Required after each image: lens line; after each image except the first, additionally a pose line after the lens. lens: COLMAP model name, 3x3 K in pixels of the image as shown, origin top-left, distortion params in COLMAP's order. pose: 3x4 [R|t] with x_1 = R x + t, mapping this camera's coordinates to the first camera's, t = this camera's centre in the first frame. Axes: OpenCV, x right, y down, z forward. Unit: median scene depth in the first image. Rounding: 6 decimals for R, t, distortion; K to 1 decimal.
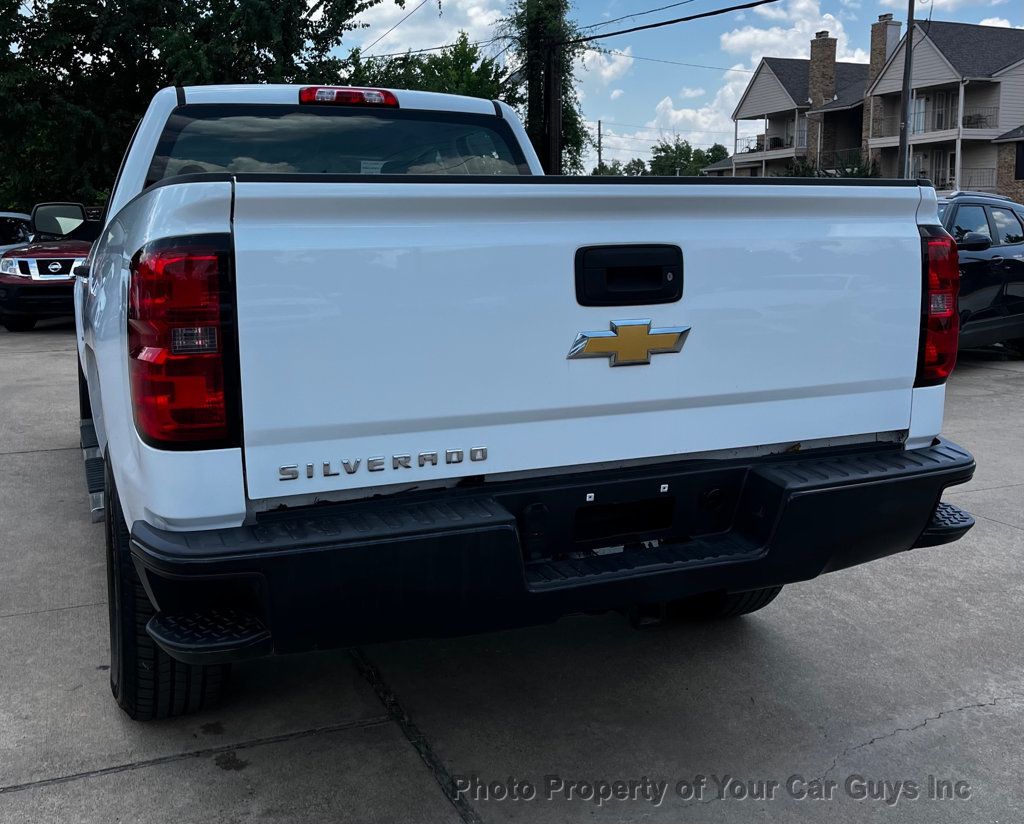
lens RADIAL K [[1033.2, 0, 491.4], [0, 1033.2, 365.4], [0, 0, 1]] dist [0.030747, -0.011741]
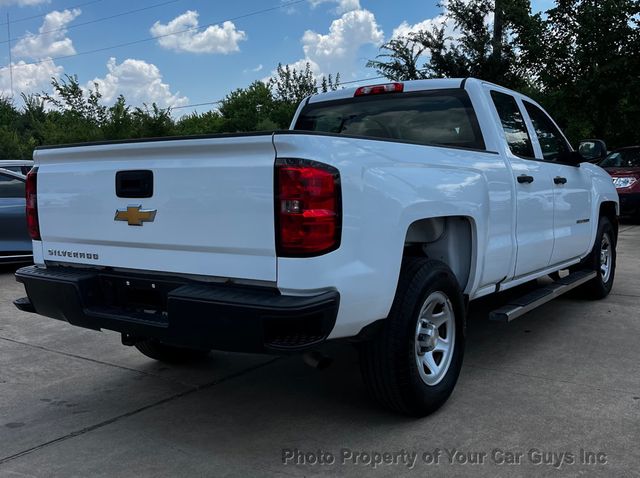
lens RADIAL K [[645.2, 0, 320.0], [0, 645.2, 239.0], [0, 0, 1]] dist [0.076461, -0.138166]
pose [[0.547360, 0.083327, -0.832739, 0.158117], [-0.091706, 0.995011, 0.039287, -0.006435], [0.831858, 0.054863, 0.552271, 0.060016]]
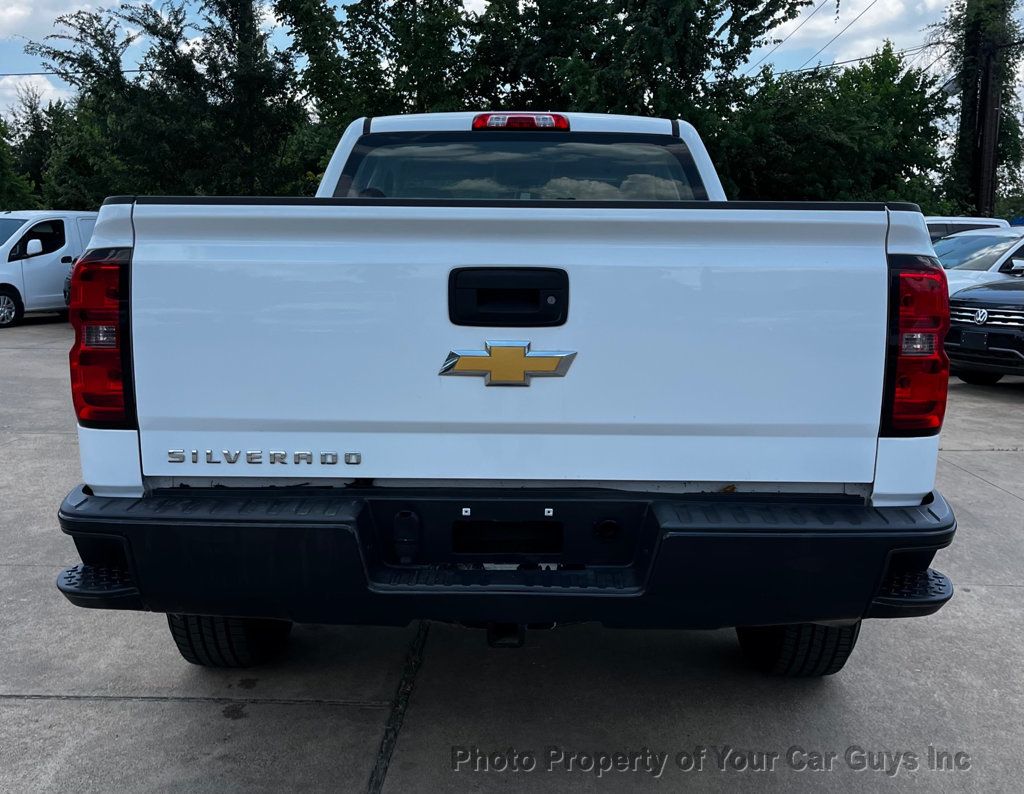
lens RADIAL K [[1036.4, 0, 515.6], [0, 1036.4, 380.1], [0, 0, 1]] dist [0.032165, -0.005293]
pose [[0.921253, 0.067101, -0.383132, 0.056026], [-0.068811, 0.997587, 0.009257, -0.001680], [0.382828, 0.017836, 0.923647, 0.006923]]
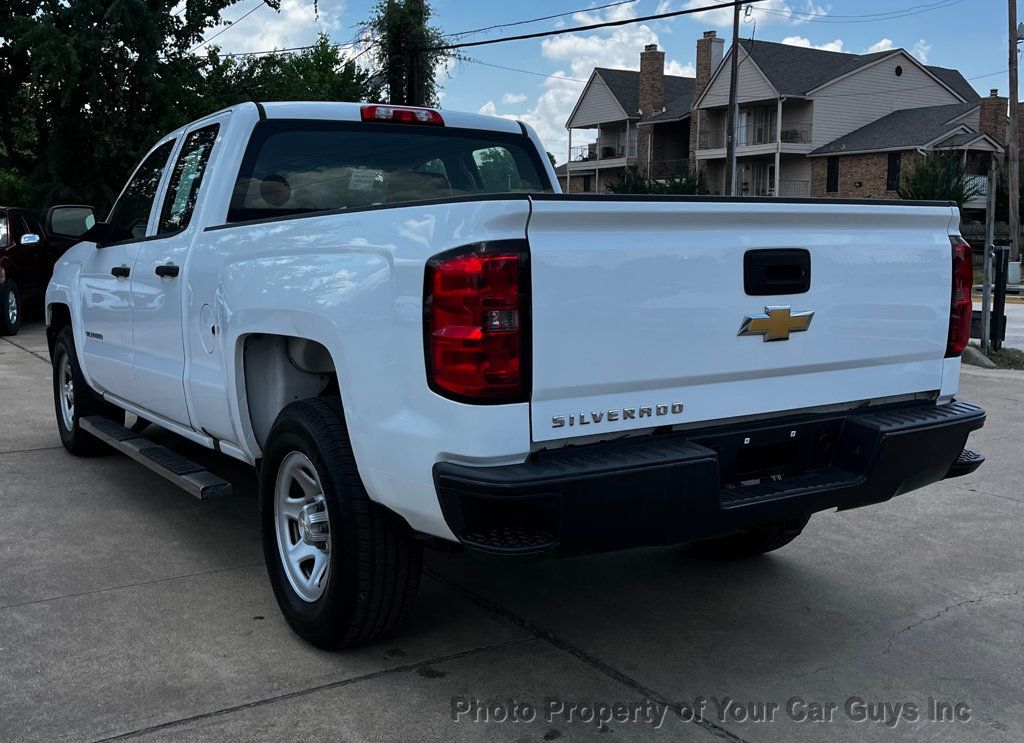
lens RADIAL K [[1039.0, 0, 510.3], [0, 1039.0, 390.6], [0, 0, 1]] dist [0.094866, -0.217695]
pose [[0.983851, -0.017905, 0.178091, -0.046596], [0.014753, 0.999711, 0.019006, 0.003597], [-0.178380, -0.016072, 0.983830, -0.027345]]
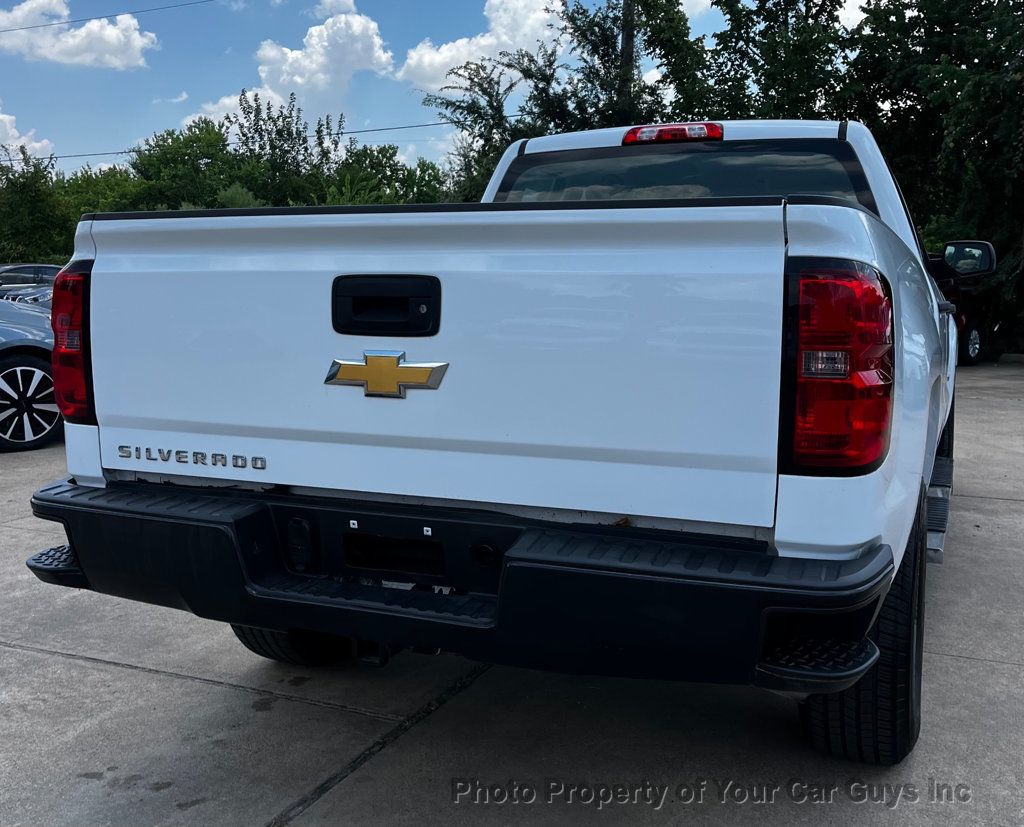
lens RADIAL K [[1047.5, 0, 528.7], [0, 1047.5, 408.3], [0, 0, 1]] dist [0.033134, -0.008786]
pose [[0.715055, 0.097729, -0.692203, 0.097530], [-0.102195, 0.994156, 0.034791, -0.004054], [0.691558, 0.045862, 0.720864, 0.039817]]
